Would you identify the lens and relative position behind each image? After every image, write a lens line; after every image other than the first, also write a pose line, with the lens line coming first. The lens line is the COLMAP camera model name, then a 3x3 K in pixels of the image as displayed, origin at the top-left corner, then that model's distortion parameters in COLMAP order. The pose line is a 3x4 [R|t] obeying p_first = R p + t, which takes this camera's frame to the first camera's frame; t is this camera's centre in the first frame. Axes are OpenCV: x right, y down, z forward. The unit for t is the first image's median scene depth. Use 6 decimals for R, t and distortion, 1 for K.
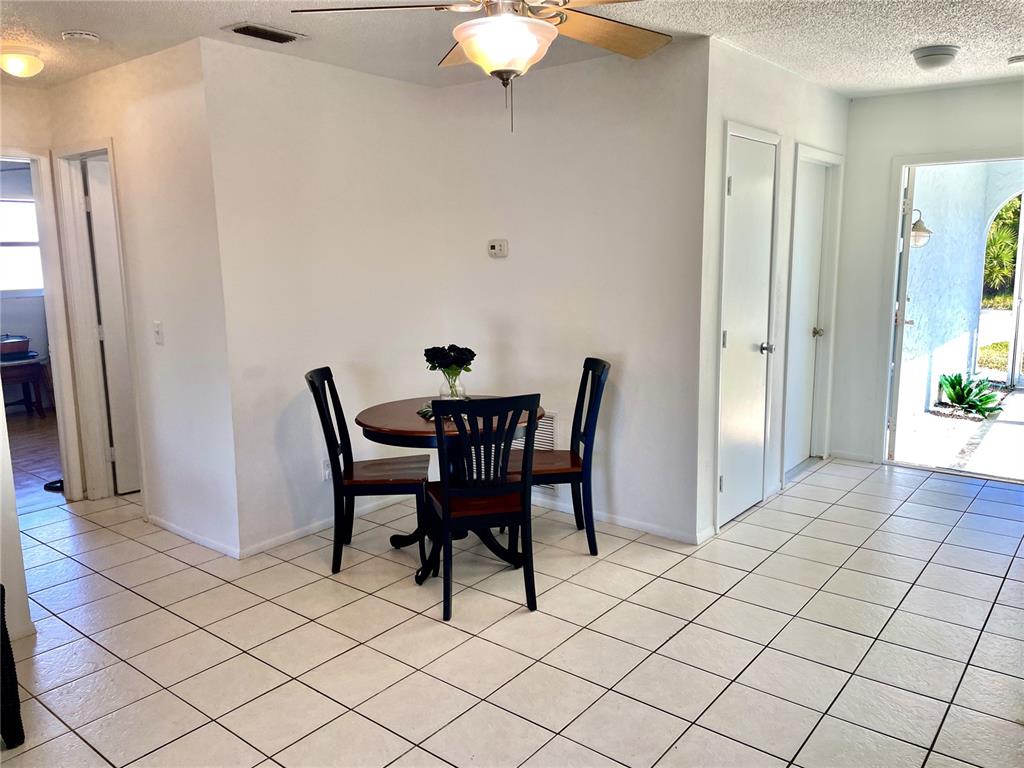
lens RADIAL K [[796.8, 0, 513.9], [0, 796.8, 382.0], [0, 0, 1]] dist [0.048422, -0.016862]
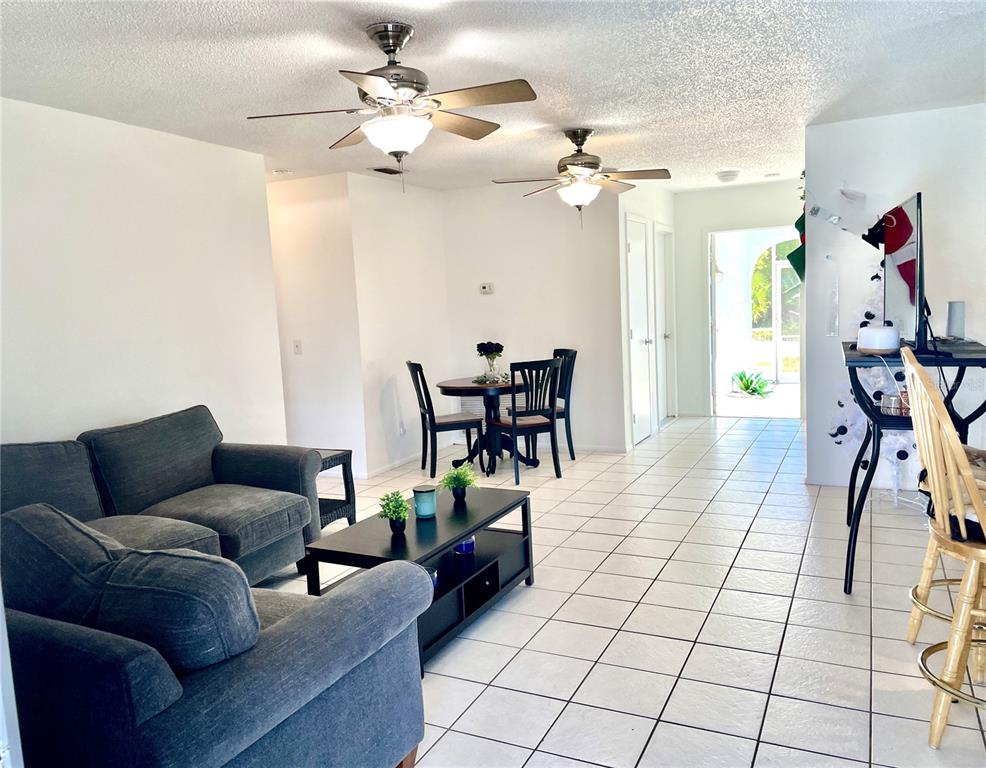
lens RADIAL K [[773.2, 0, 489.6], [0, 773.2, 385.2], [0, 0, 1]] dist [0.055148, 0.001151]
pose [[0.977413, -0.057187, 0.203453, -0.352893], [0.069021, 0.996283, -0.051546, 0.111585], [-0.199748, 0.064425, 0.977727, -0.531977]]
